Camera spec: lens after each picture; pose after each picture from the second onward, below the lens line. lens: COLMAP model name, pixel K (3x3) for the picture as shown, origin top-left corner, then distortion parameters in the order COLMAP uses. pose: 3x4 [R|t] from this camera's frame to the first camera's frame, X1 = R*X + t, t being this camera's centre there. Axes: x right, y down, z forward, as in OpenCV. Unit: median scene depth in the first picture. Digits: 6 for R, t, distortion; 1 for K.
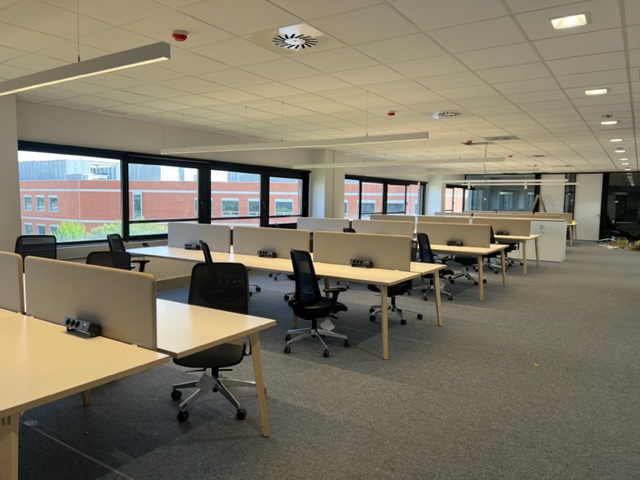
lens RADIAL K [[482.7, 0, 309.8], [0, 482.7, 240.1], [0, 0, 1]] dist [0.050036, -0.068932]
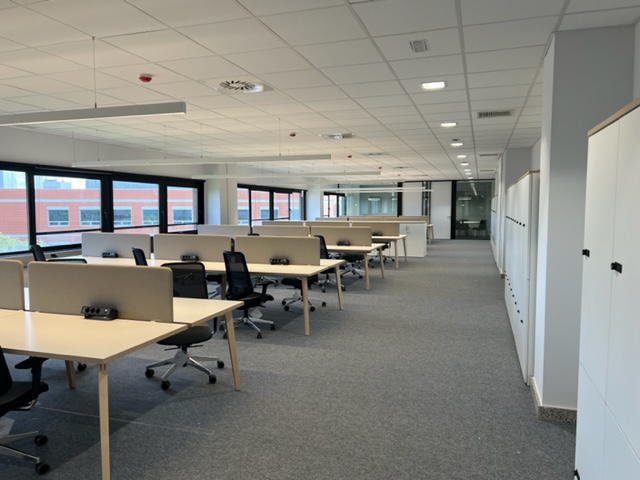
lens RADIAL K [[482.7, 0, 309.8], [0, 482.7, 240.1], [0, 0, 1]] dist [0.050036, -0.068932]
pose [[0.967019, -0.034176, 0.252400, -0.097407], [0.037840, 0.999237, -0.009677, 0.008256], [-0.251877, 0.018908, 0.967575, -0.142993]]
